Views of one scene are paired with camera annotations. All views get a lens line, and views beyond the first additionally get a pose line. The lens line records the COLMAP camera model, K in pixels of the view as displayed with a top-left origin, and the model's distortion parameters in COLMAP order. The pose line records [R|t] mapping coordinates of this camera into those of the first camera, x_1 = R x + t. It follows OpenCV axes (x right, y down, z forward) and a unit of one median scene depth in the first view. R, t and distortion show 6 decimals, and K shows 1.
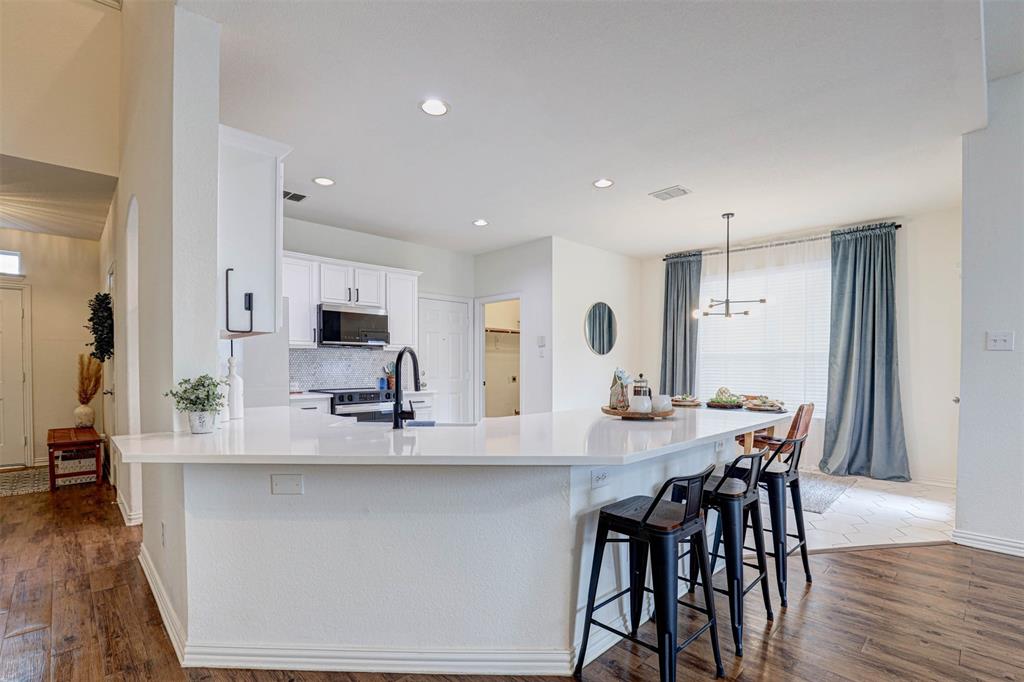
lens RADIAL K [[479.2, 0, 515.3], [0, 479.2, 372.9], [0, 0, 1]] dist [-0.019856, 0.000059]
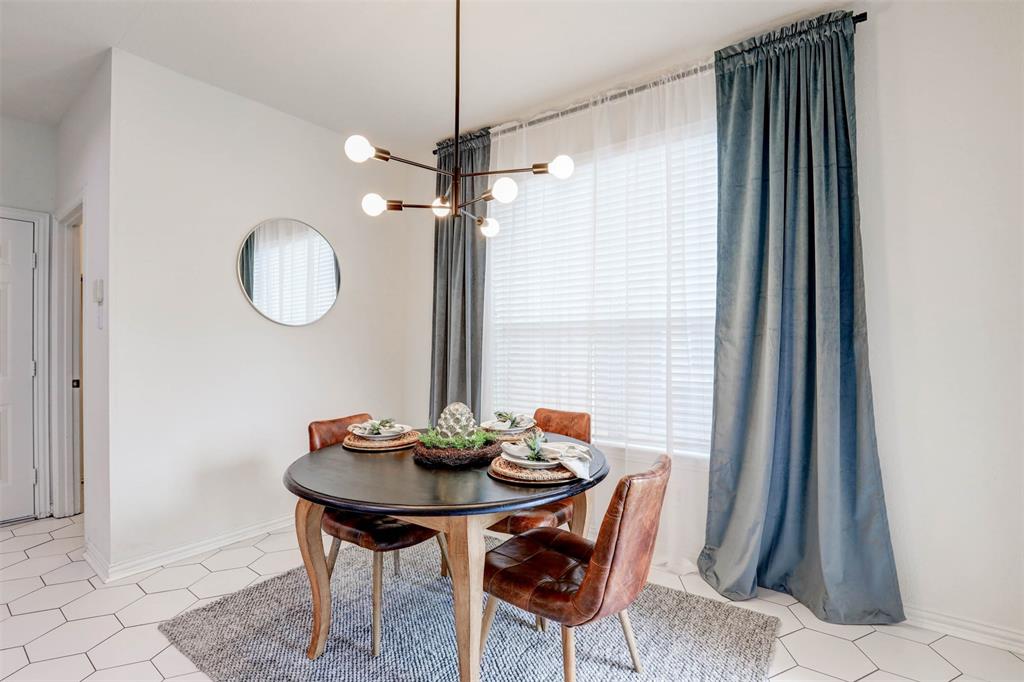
lens RADIAL K [[486.2, 0, 488.2], [0, 486.2, 342.8], [0, 0, 1]] dist [-0.019148, -0.000195]
pose [[0.991999, -0.004169, 0.126179, 0.389978], [0.006208, 0.999856, -0.015772, -0.010047], [-0.126095, 0.016429, 0.991882, 0.573304]]
